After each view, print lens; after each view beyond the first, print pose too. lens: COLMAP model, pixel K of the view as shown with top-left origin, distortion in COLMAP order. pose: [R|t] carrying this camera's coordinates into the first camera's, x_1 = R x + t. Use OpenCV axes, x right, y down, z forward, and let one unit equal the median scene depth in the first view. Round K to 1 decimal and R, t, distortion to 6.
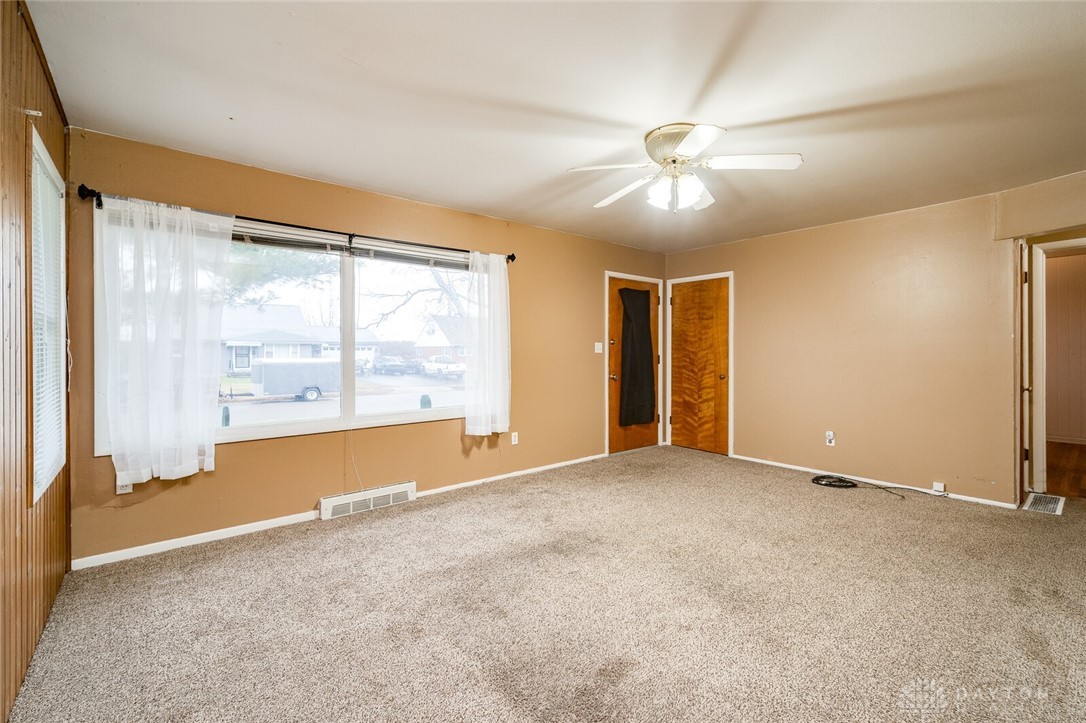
lens RADIAL K [[472.5, 0, 544.9], [0, 472.5, 358.0], [0, 0, 1]] dist [0.011288, -0.006503]
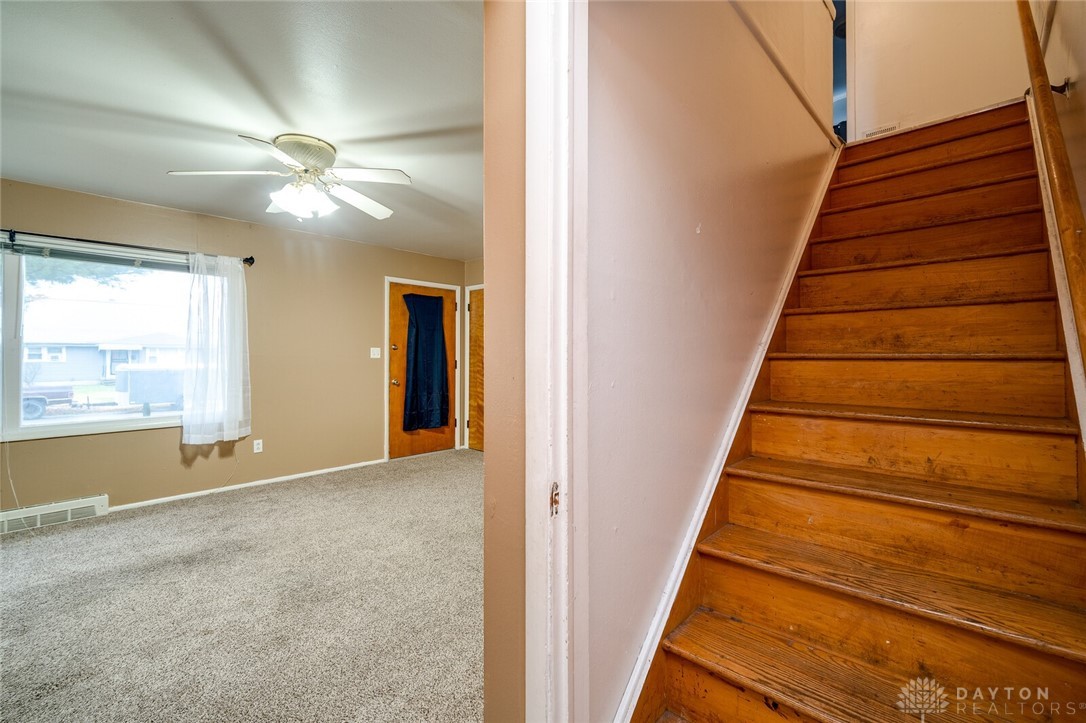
lens RADIAL K [[472.5, 0, 544.9], [0, 472.5, 358.0], [0, 0, 1]] dist [0.011288, -0.006503]
pose [[0.991279, 0.000155, 0.131779, 0.333266], [0.001188, 0.999948, -0.010110, -0.000622], [-0.131774, 0.010178, 0.991228, -0.037856]]
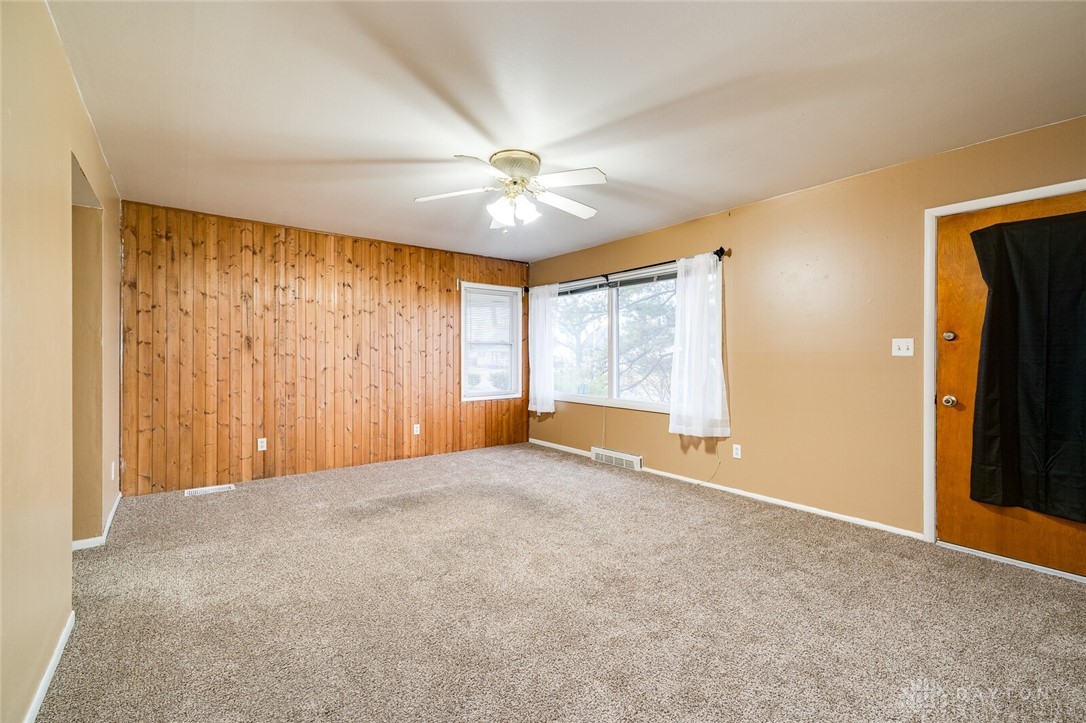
lens RADIAL K [[472.5, 0, 544.9], [0, 472.5, 358.0], [0, 0, 1]] dist [0.011288, -0.006503]
pose [[-0.037222, 0.010625, -0.999251, 0.712096], [-0.013666, 0.999845, 0.011140, -0.008870], [0.999214, 0.014071, -0.037071, 0.570428]]
